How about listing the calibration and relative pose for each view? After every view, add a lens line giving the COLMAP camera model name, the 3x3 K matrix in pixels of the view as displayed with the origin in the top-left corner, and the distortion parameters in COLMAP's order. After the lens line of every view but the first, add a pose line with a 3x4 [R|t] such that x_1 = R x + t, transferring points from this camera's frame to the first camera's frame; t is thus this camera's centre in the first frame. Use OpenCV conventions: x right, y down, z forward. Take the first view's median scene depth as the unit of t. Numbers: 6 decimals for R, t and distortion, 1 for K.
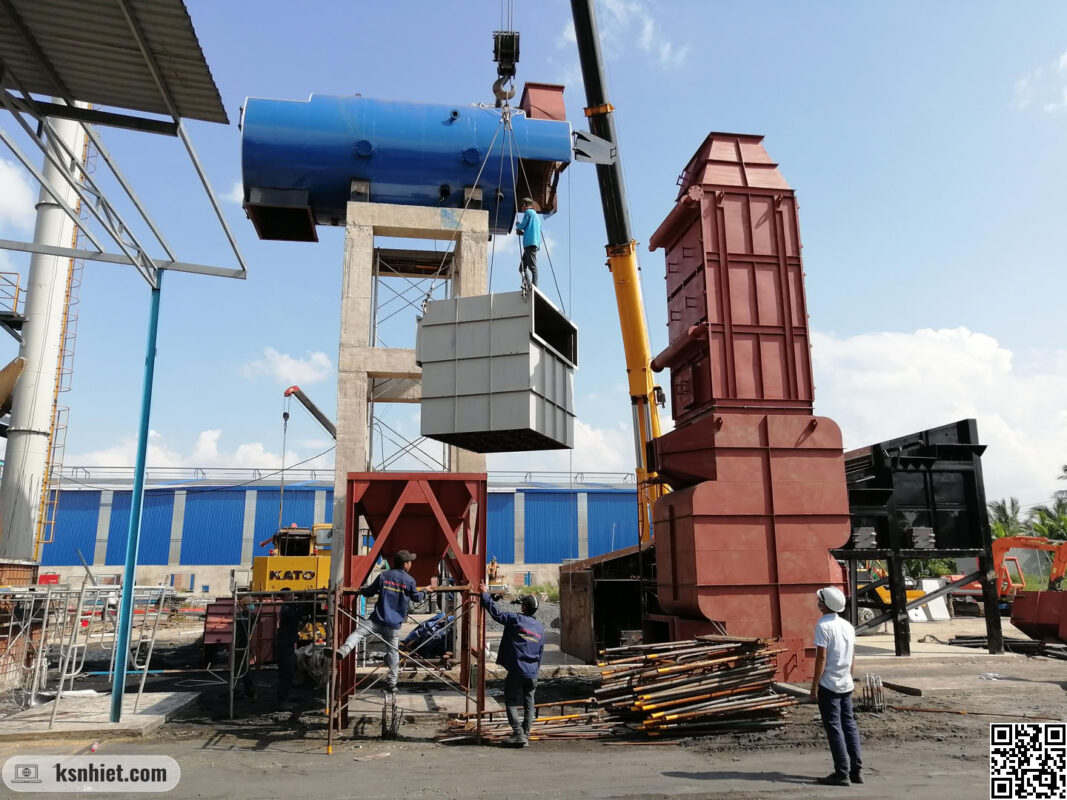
lens RADIAL K [[831.0, 0, 534.0], [0, 831.0, 398.3], [0, 0, 1]] dist [0.006021, 0.000220]
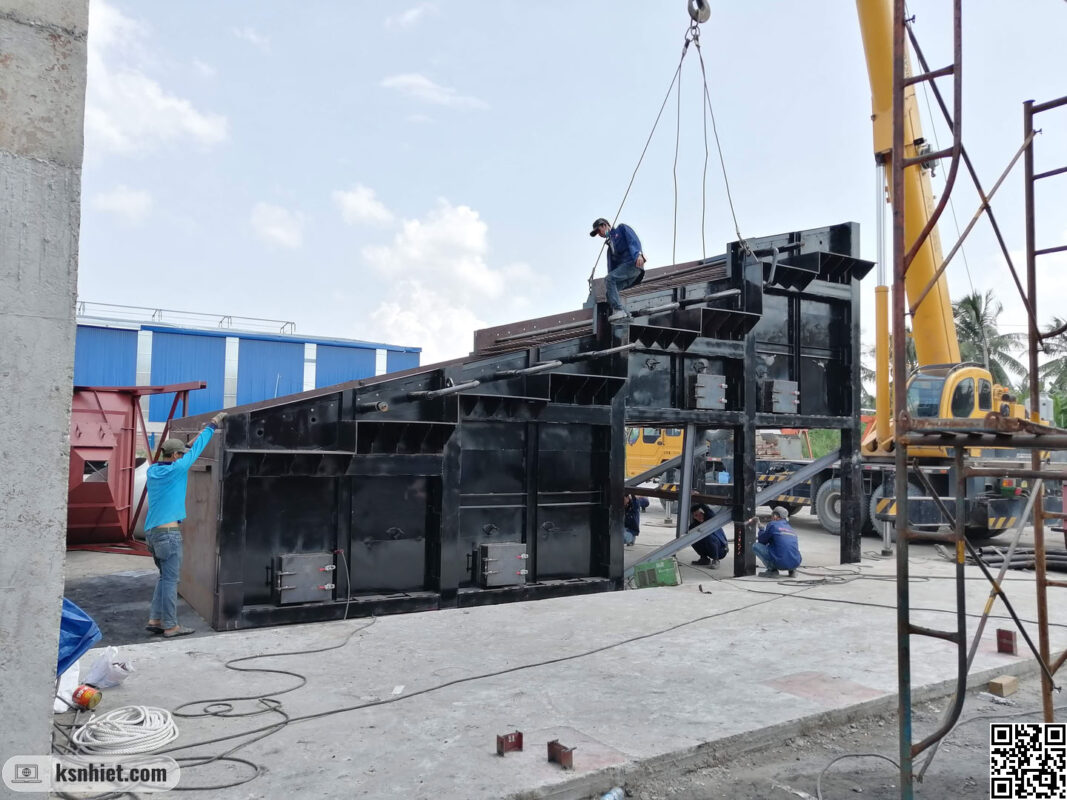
lens RADIAL K [[831.0, 0, 531.5], [0, 831.0, 401.7], [0, 0, 1]] dist [0.006021, 0.000220]
pose [[0.920443, 0.043265, 0.388475, 0.045431], [-0.105426, 0.984502, 0.140148, 0.102560], [-0.376390, -0.169954, 0.910739, 0.492217]]
